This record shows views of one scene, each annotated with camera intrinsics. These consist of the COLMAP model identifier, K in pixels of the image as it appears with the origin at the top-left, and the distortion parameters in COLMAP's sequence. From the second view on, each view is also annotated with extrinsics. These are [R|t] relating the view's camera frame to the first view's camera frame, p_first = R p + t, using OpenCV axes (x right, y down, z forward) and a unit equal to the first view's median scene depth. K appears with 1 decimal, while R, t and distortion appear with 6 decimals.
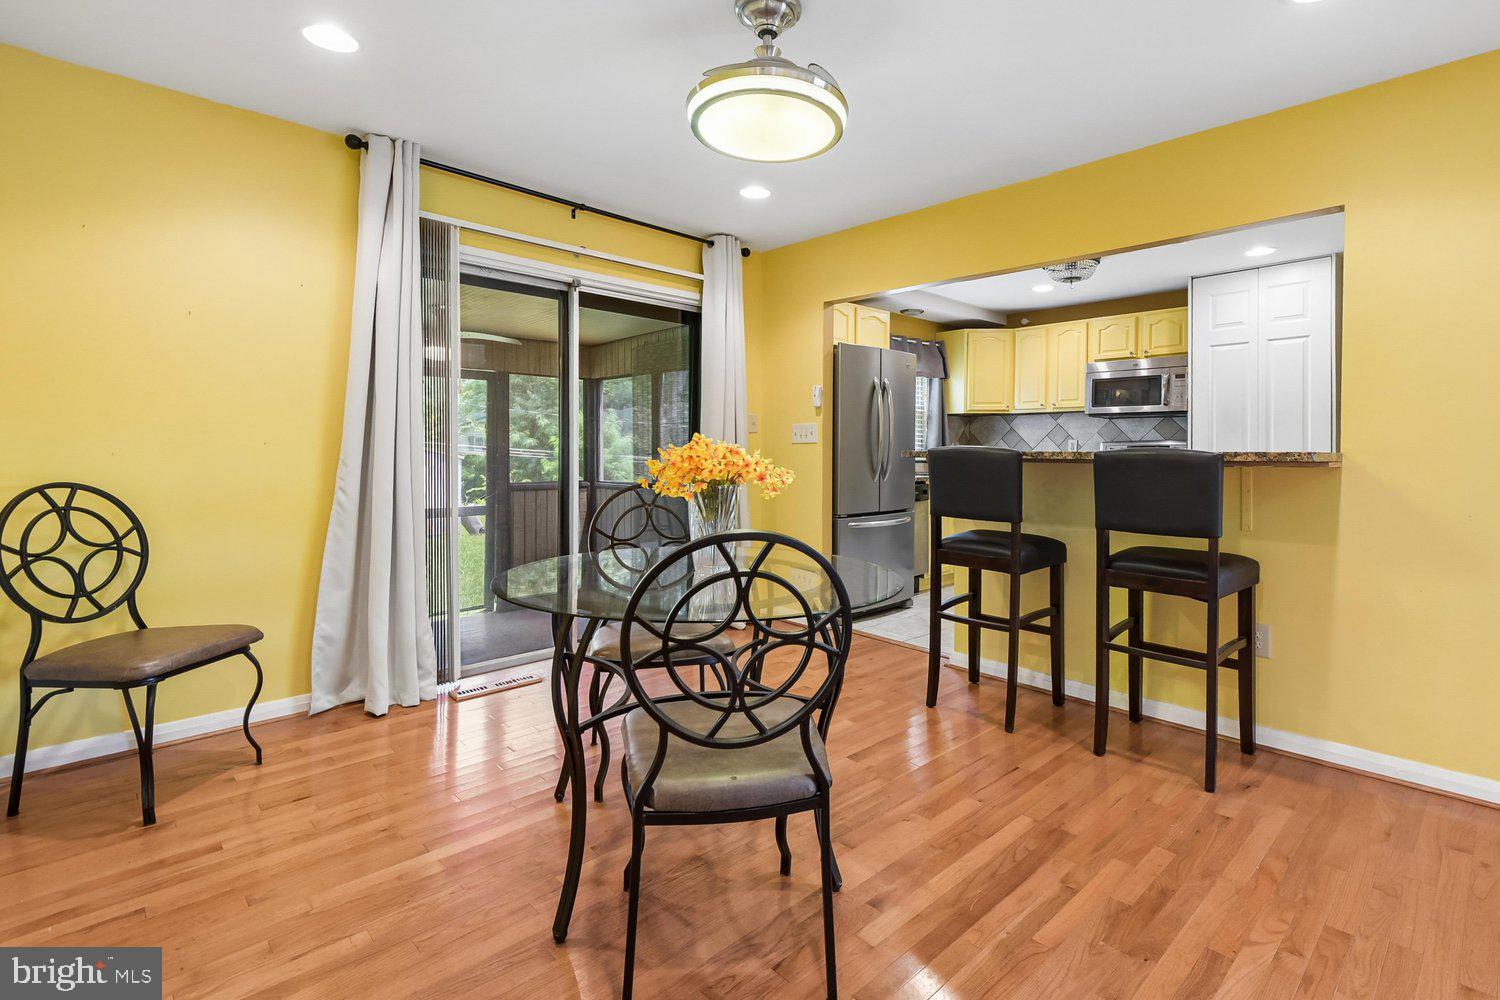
lens RADIAL K [[703.6, 0, 772.3], [0, 703.6, 469.4], [0, 0, 1]] dist [-0.003350, -0.000496]
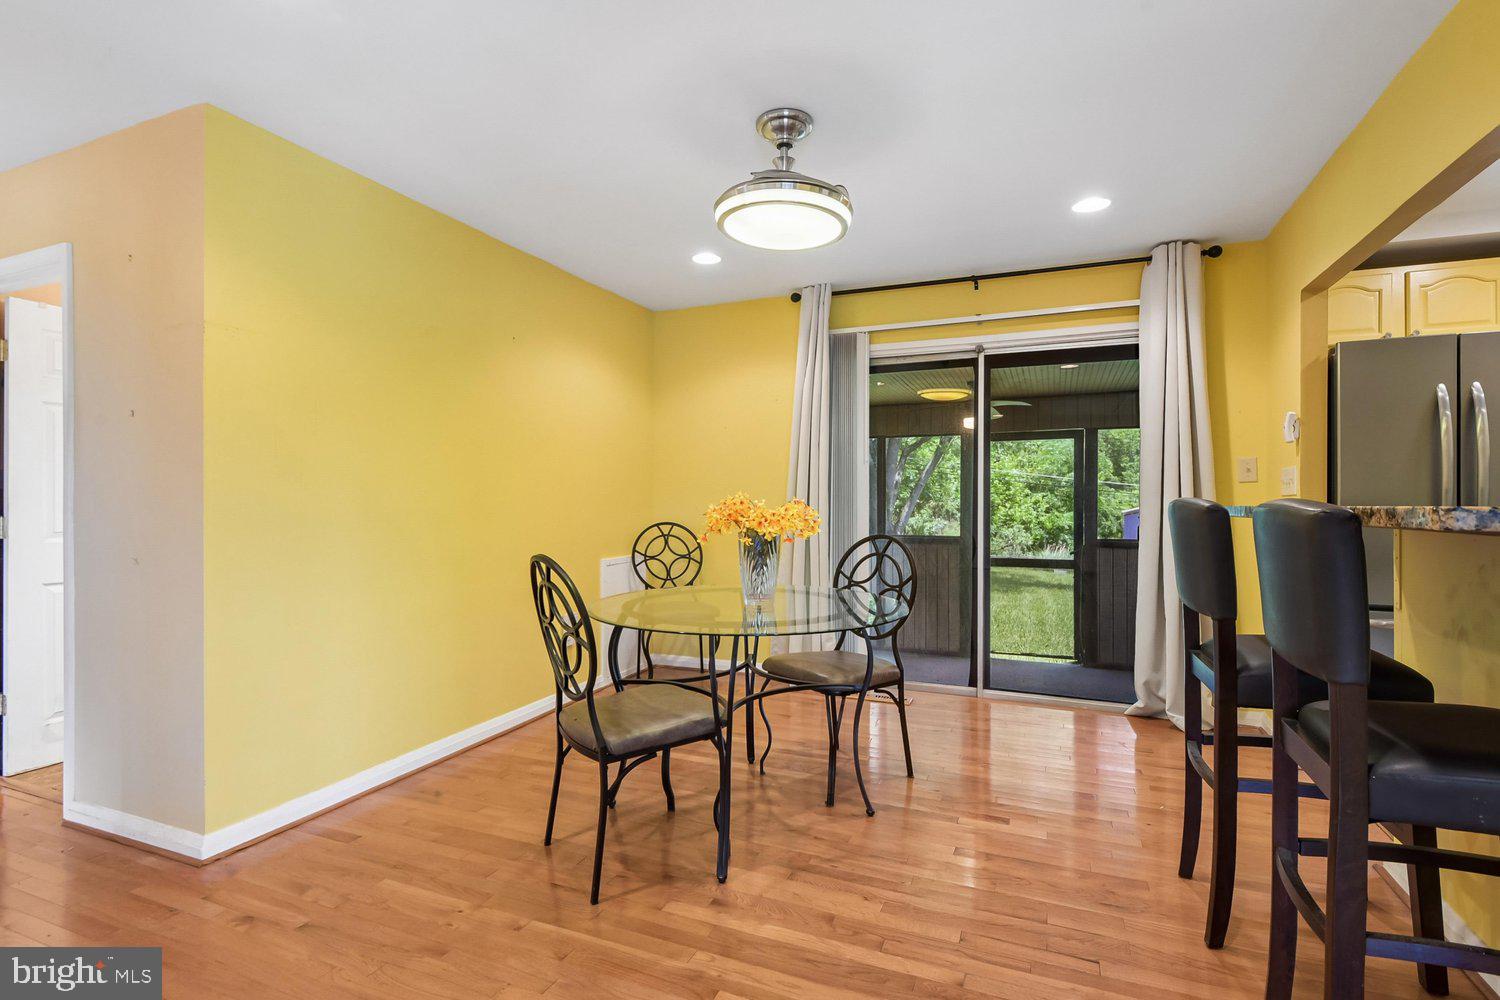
lens RADIAL K [[711.4, 0, 763.1], [0, 711.4, 501.4], [0, 0, 1]] dist [0.013003, -0.001586]
pose [[0.404132, -0.003851, -0.914692, 0.881260], [-0.019321, 0.999732, -0.012745, -0.017800], [0.914496, 0.022823, 0.403950, 0.401147]]
